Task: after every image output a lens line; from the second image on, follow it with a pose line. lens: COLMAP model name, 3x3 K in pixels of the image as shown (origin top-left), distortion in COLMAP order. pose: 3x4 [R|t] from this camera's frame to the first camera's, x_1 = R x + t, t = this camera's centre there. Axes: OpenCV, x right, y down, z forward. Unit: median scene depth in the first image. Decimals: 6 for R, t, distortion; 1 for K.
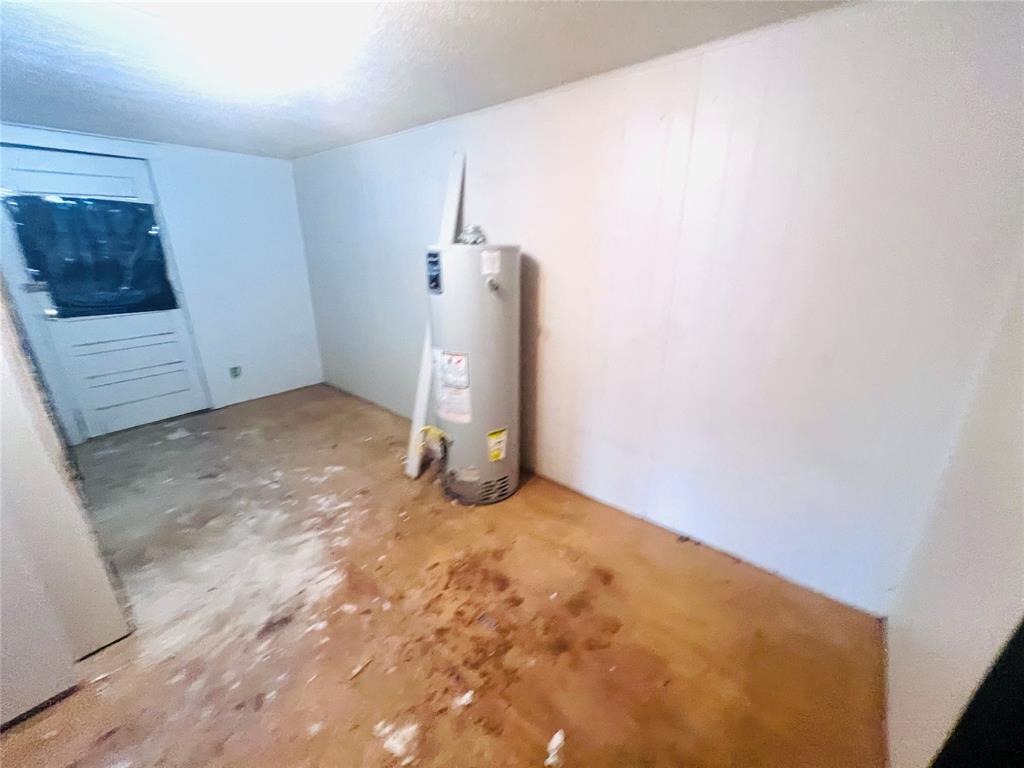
lens RADIAL K [[418.6, 0, 512.0], [0, 418.6, 384.0], [0, 0, 1]] dist [-0.000216, 0.000056]
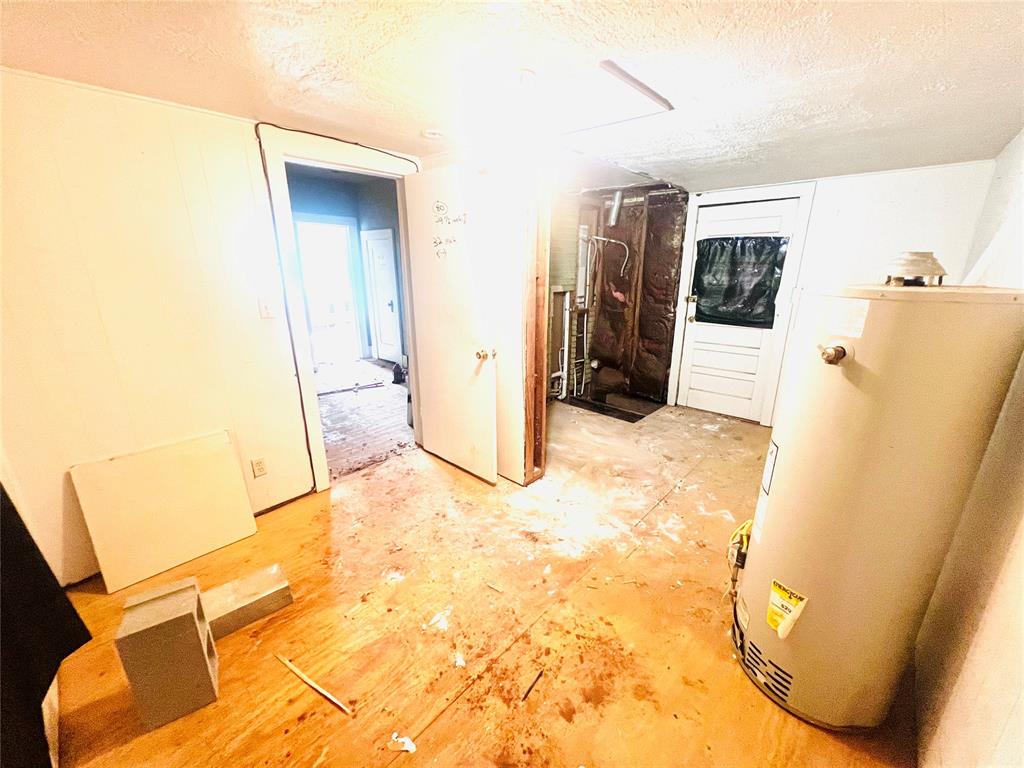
lens RADIAL K [[412.4, 0, 509.5], [0, 412.4, 385.8], [0, 0, 1]] dist [0.001979, 0.000605]
pose [[-0.045894, 0.281572, -0.958442, 0.496118], [-0.319189, 0.905023, 0.281162, -0.202041], [0.946579, 0.318828, 0.048340, 0.533480]]
